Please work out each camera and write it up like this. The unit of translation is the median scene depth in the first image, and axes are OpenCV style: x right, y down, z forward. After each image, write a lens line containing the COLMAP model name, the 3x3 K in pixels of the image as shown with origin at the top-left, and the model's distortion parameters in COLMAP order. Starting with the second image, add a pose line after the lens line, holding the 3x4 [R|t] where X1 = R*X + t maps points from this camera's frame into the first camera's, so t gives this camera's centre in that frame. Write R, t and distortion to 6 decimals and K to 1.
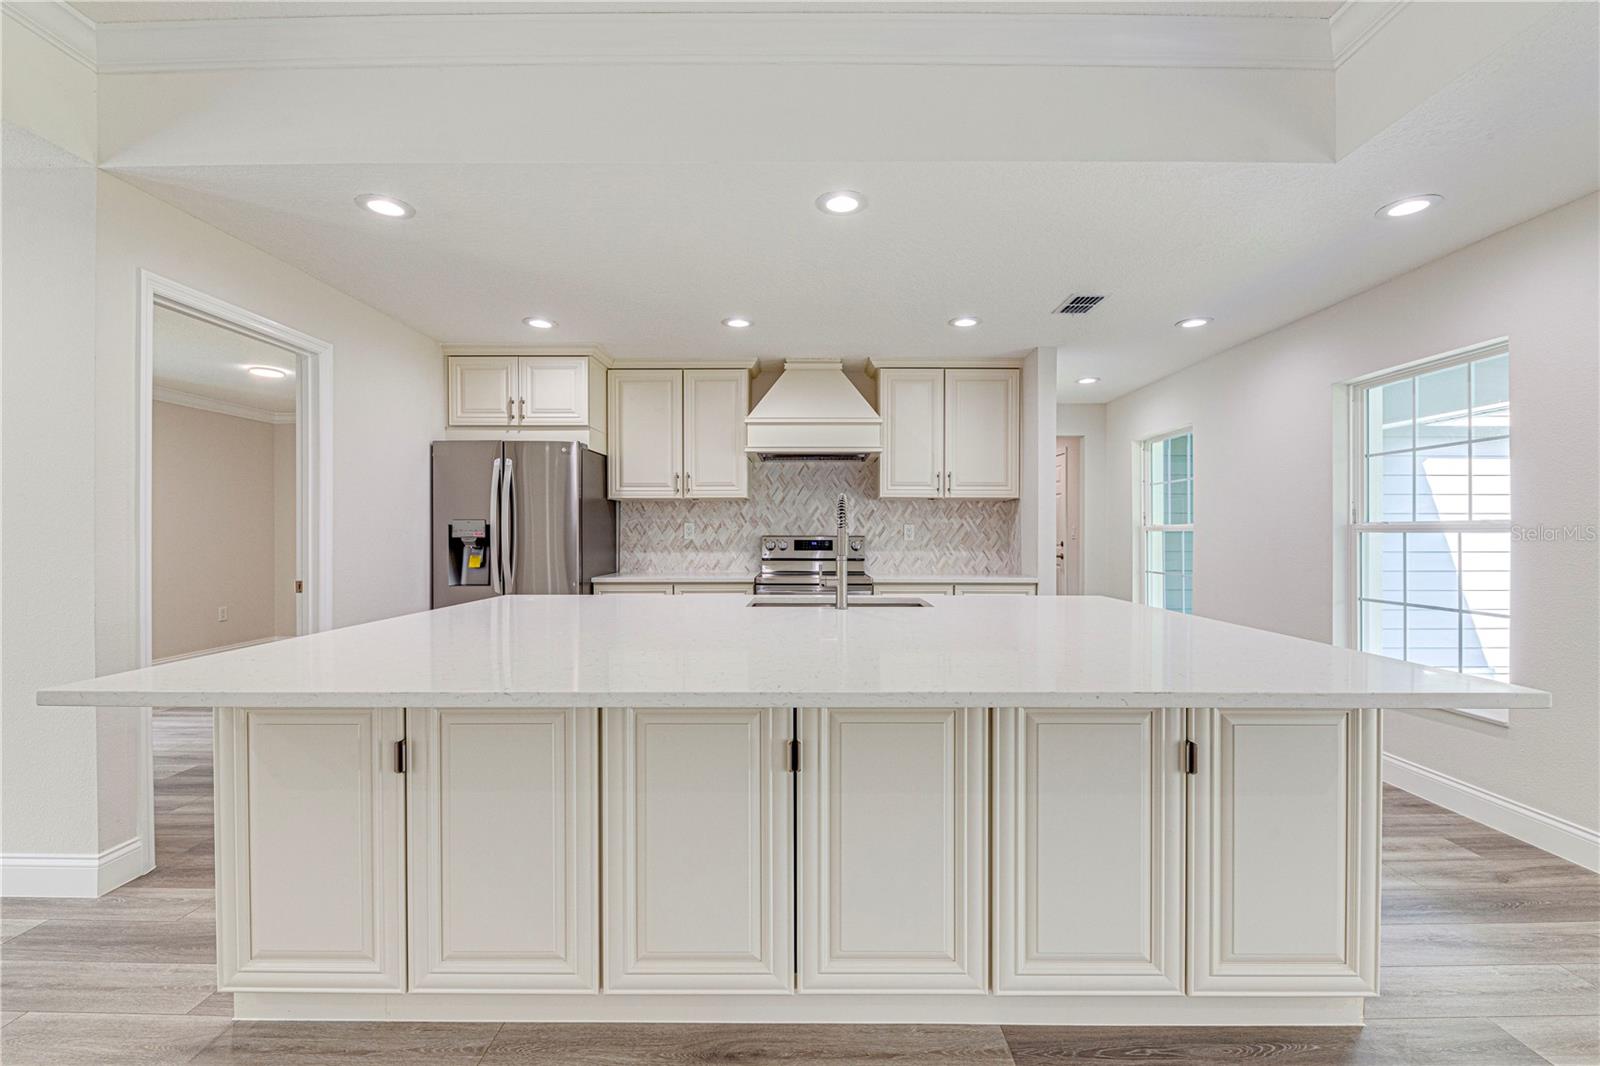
lens RADIAL K [[656.1, 0, 808.9], [0, 656.1, 533.1], [0, 0, 1]] dist [-0.000955, 0.000135]
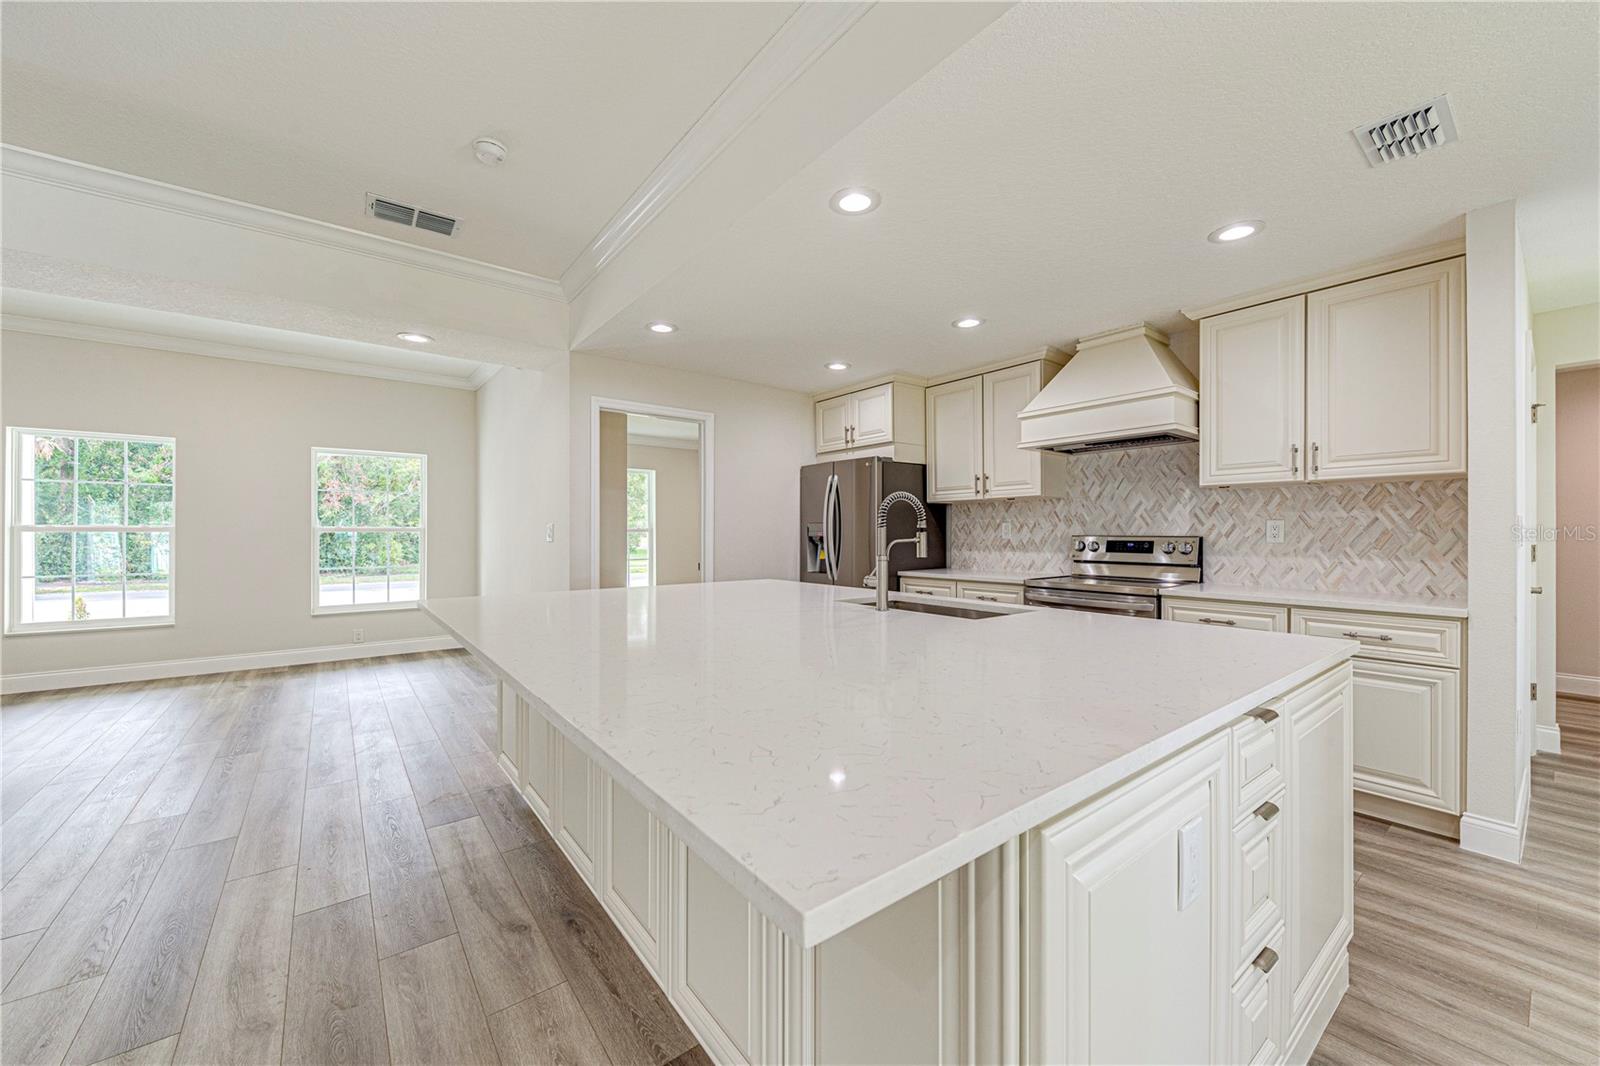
lens RADIAL K [[595.7, 0, 803.3], [0, 595.7, 531.1], [0, 0, 1]] dist [0.003155, -0.001101]
pose [[0.625241, -0.003900, -0.780422, 0.346366], [0.000945, 0.999991, -0.004240, 0.001062], [0.780431, 0.001913, 0.625239, 0.184761]]
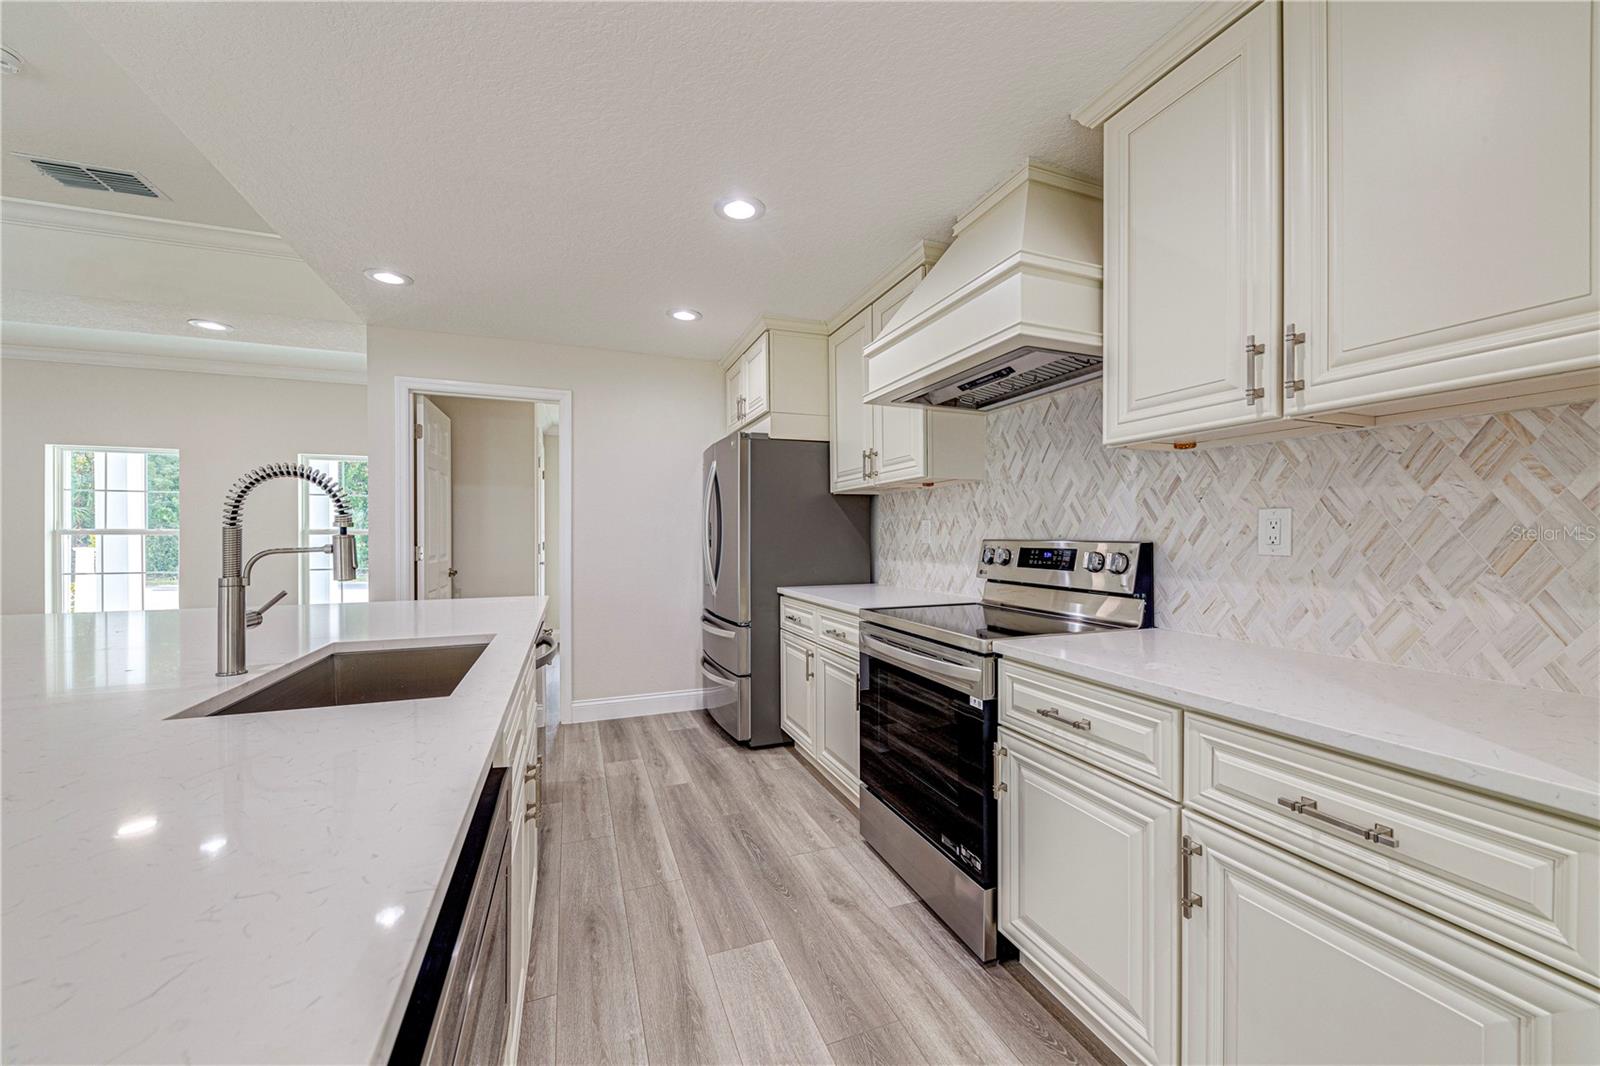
lens RADIAL K [[595.7, 0, 800.4], [0, 595.7, 537.8], [0, 0, 1]] dist [0.003155, -0.001101]
pose [[0.372103, 0.003337, -0.928186, 0.360157], [0.001742, 0.999989, 0.004293, 0.000376], [0.928190, -0.003214, 0.372093, 0.655952]]
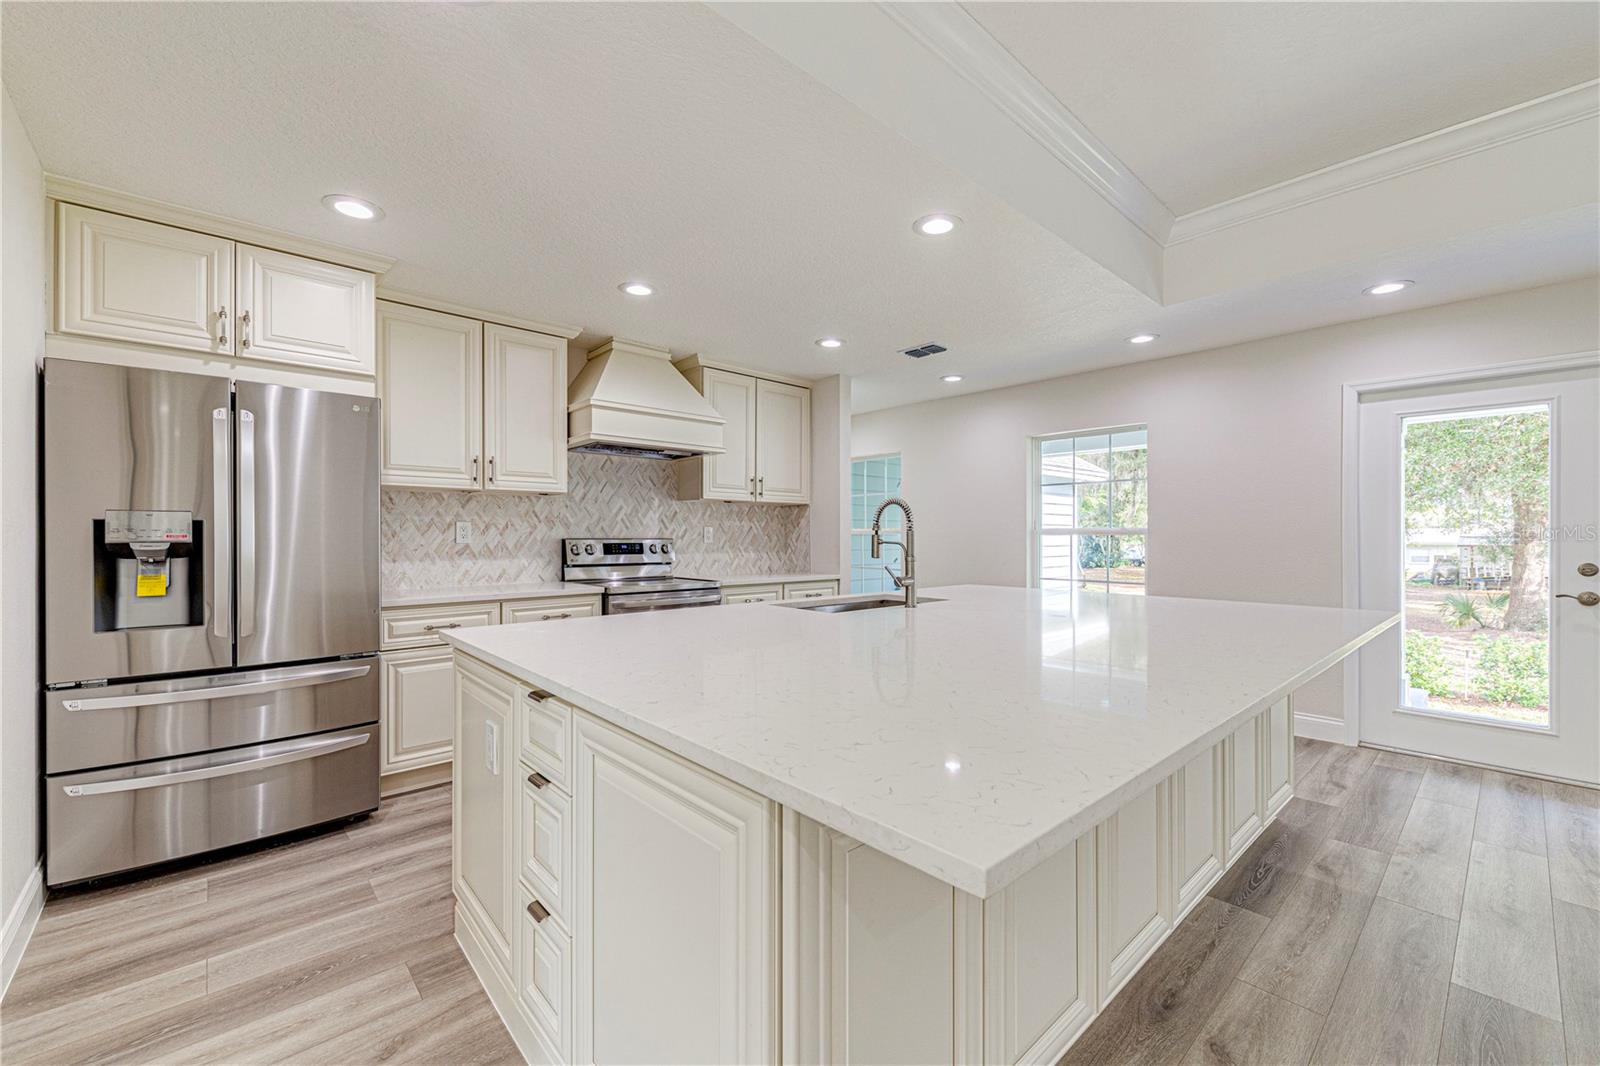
lens RADIAL K [[636.0, 0, 804.5], [0, 636.0, 538.5], [0, 0, 1]] dist [0.006921, -0.000755]
pose [[0.740417, -0.002424, 0.672143, -0.395846], [-0.000789, 0.999990, 0.004475, 0.000241], [-0.672147, -0.003844, 0.740408, 0.187102]]
